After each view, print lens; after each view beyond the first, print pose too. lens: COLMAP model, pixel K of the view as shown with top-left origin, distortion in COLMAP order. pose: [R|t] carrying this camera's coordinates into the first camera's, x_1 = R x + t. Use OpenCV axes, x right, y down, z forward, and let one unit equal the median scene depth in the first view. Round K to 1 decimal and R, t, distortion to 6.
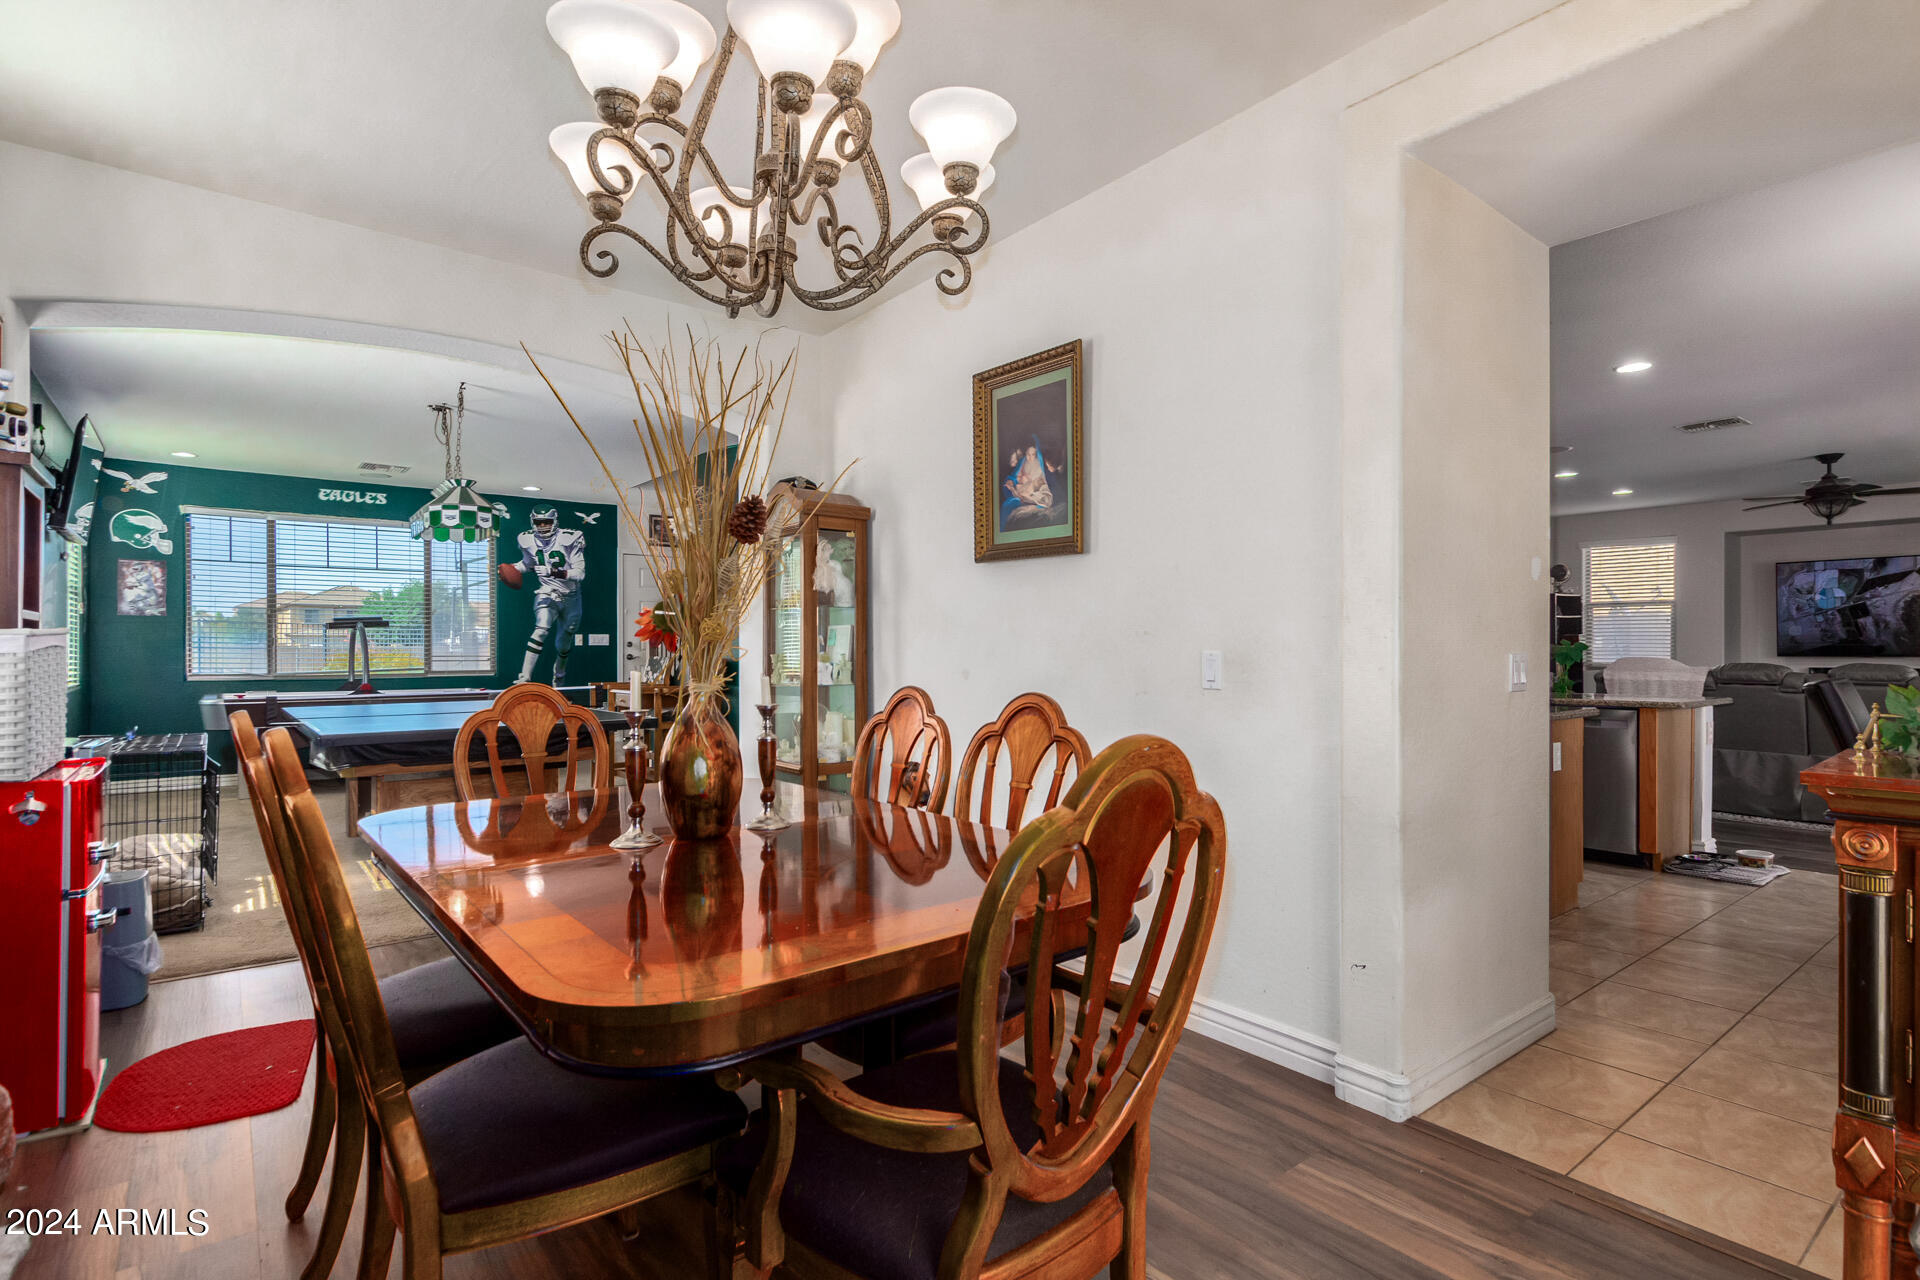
lens RADIAL K [[940.3, 0, 960.5], [0, 940.3, 642.9], [0, 0, 1]] dist [0.004035, 0.000636]
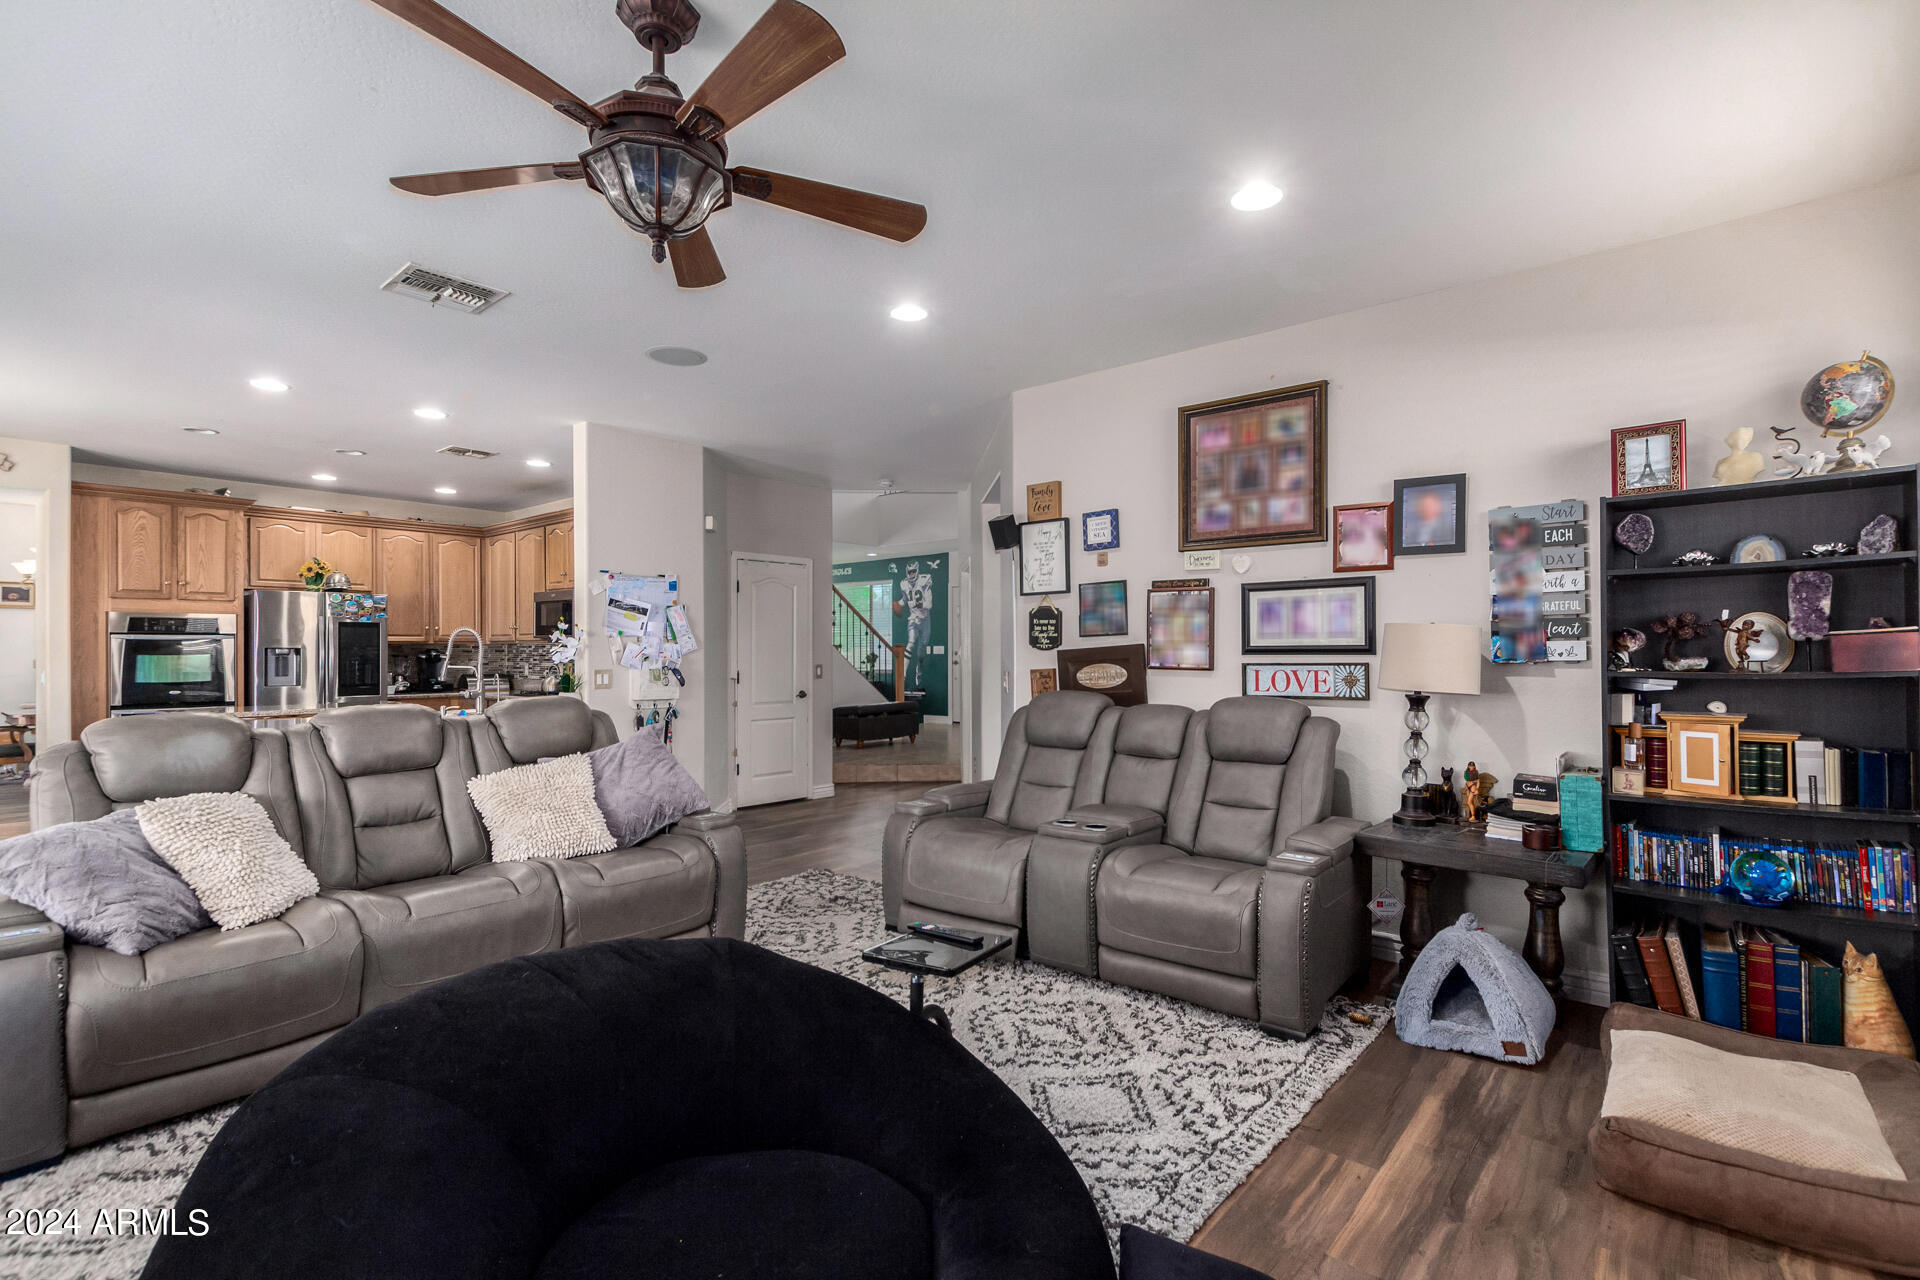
lens RADIAL K [[883.2, 0, 976.1], [0, 883.2, 648.7], [0, 0, 1]] dist [0.003385, -0.000996]
pose [[0.204224, -0.001729, -0.978923, 0.948261], [0.008035, 0.999968, -0.000090, -0.004628], [0.978891, -0.007847, 0.204232, 0.805073]]
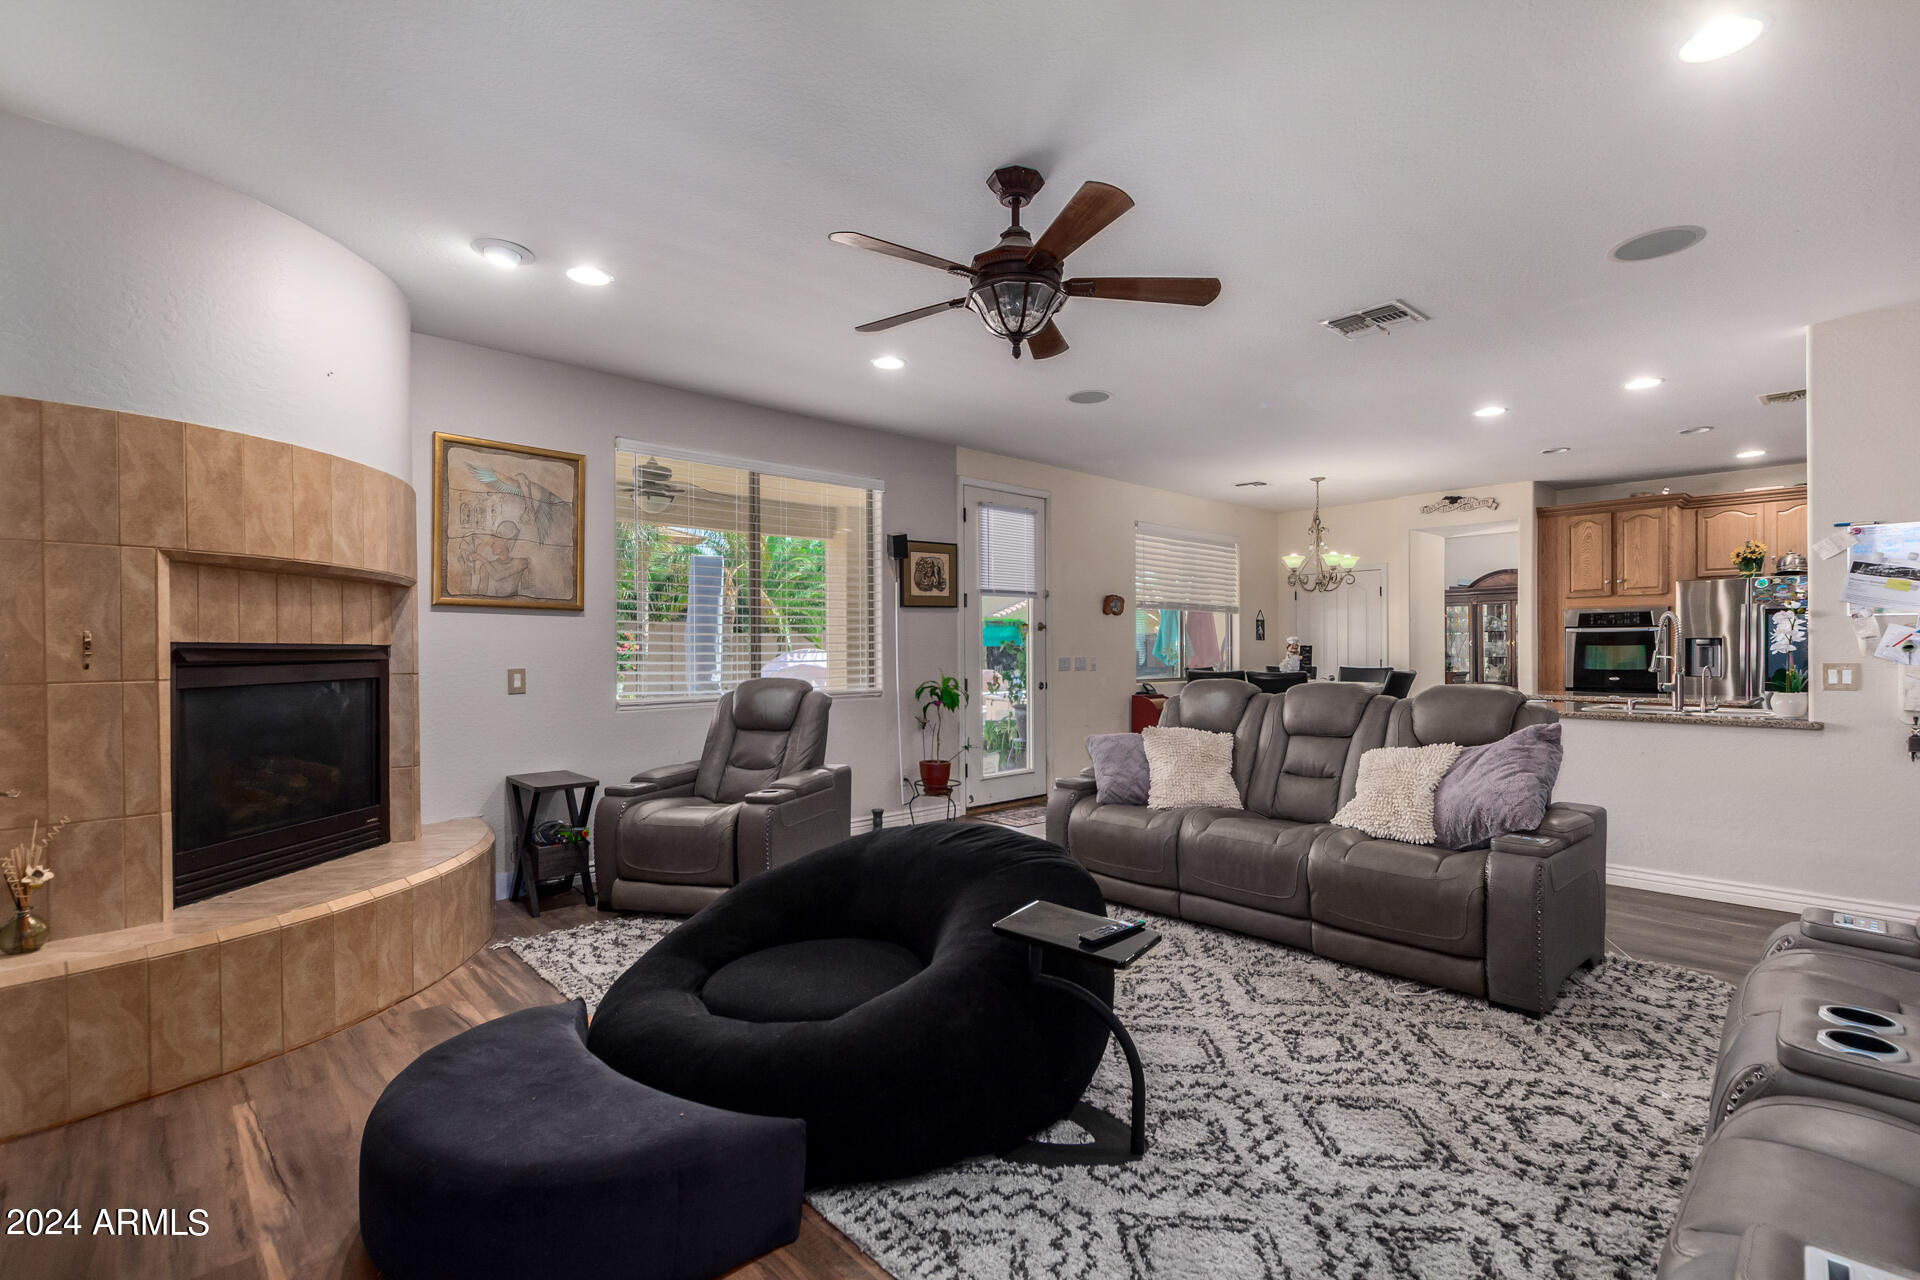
lens RADIAL K [[883.2, 0, 964.8], [0, 883.2, 645.8], [0, 0, 1]] dist [0.003385, -0.000996]
pose [[-0.997197, 0.003643, -0.074736, 0.760065], [0.004596, 0.999910, -0.012594, 0.002694], [0.074683, -0.012902, -0.997124, 1.076026]]
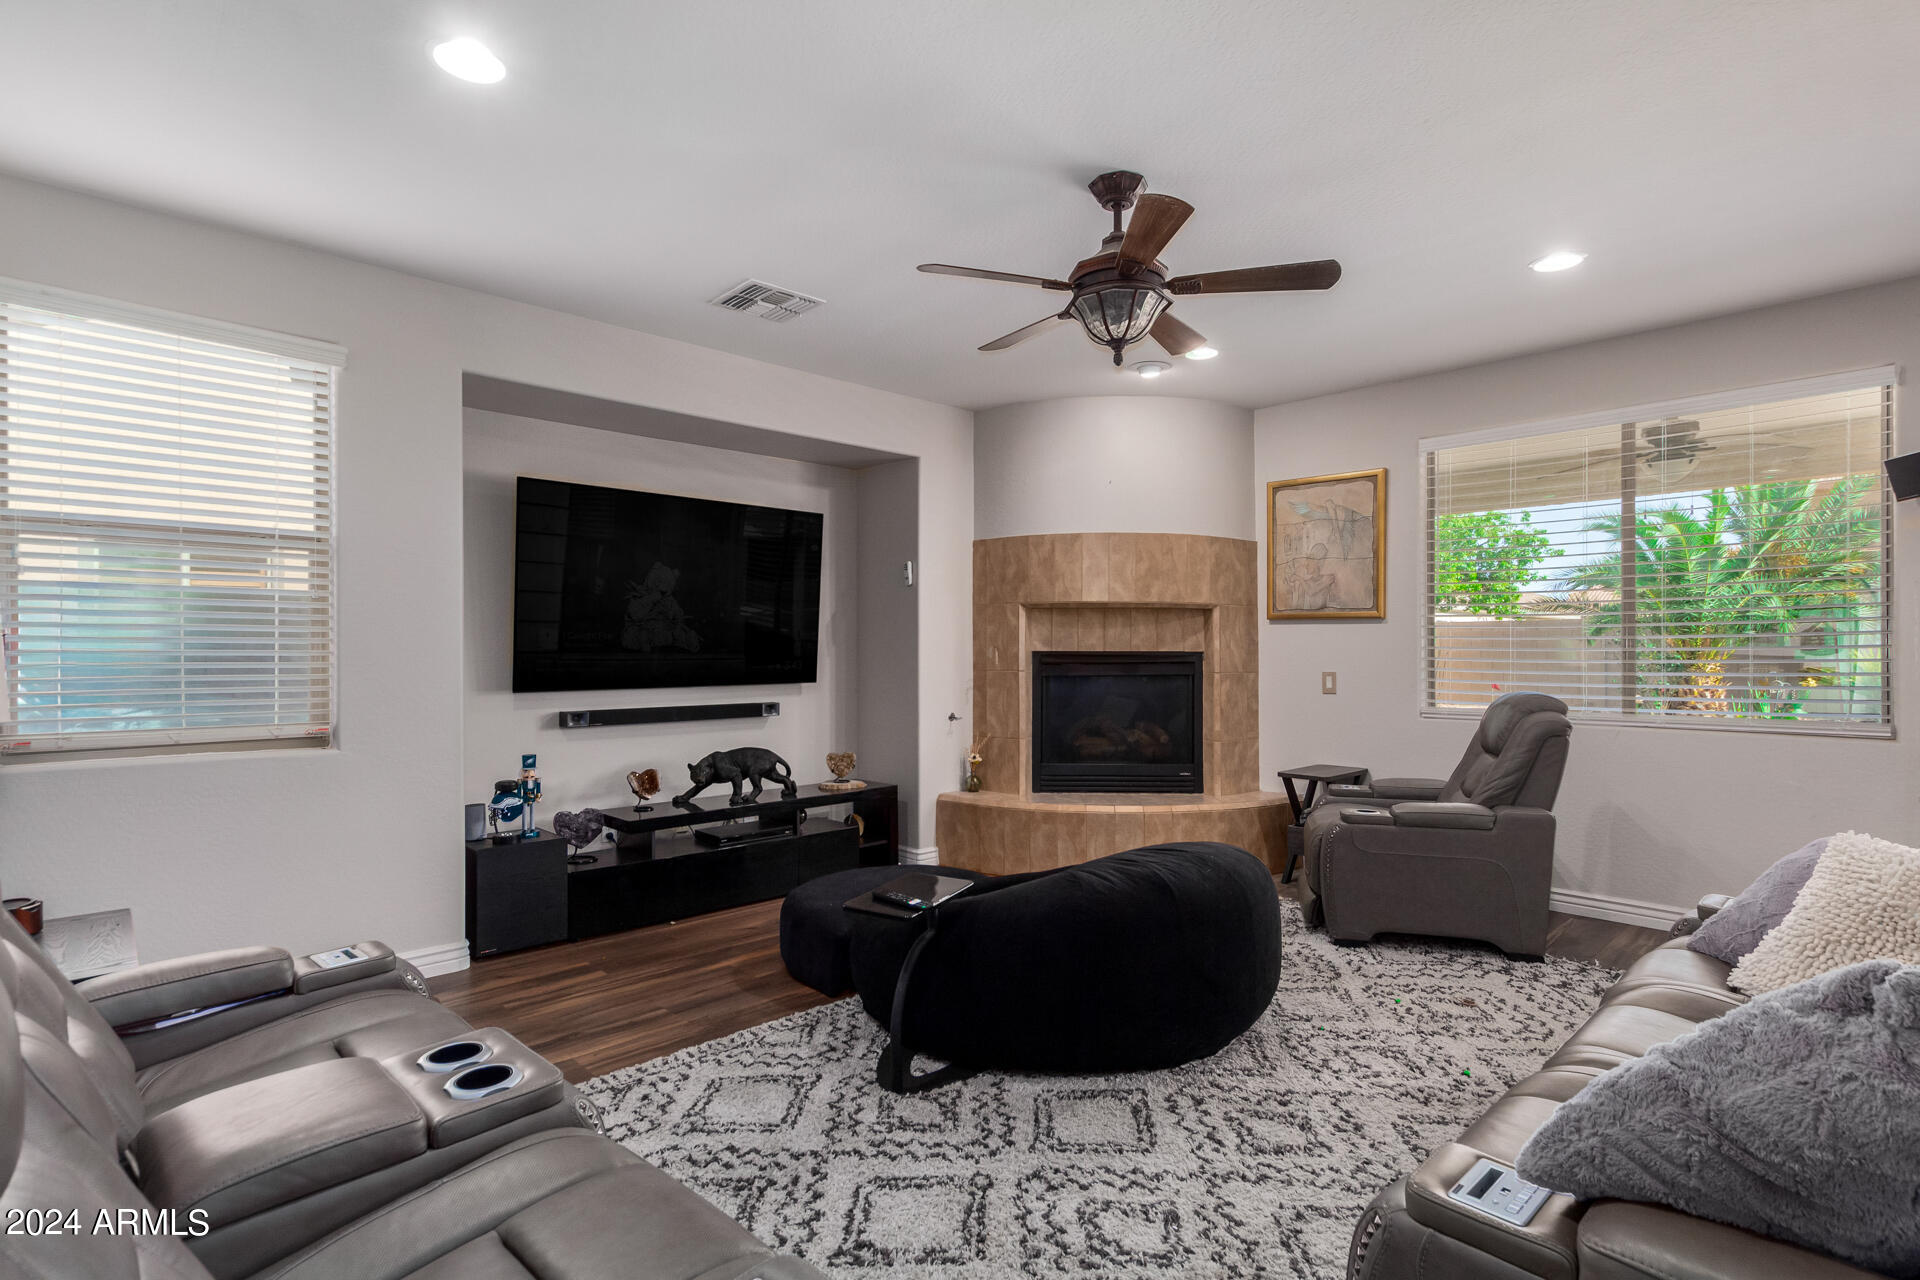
lens RADIAL K [[940.3, 0, 968.7], [0, 940.3, 649.8], [0, 0, 1]] dist [0.004035, 0.000636]
pose [[-0.085603, -0.000796, 0.996329, 0.408017], [-0.006511, 0.999979, 0.000240, -0.004284], [-0.996308, -0.006466, -0.085607, 0.851460]]
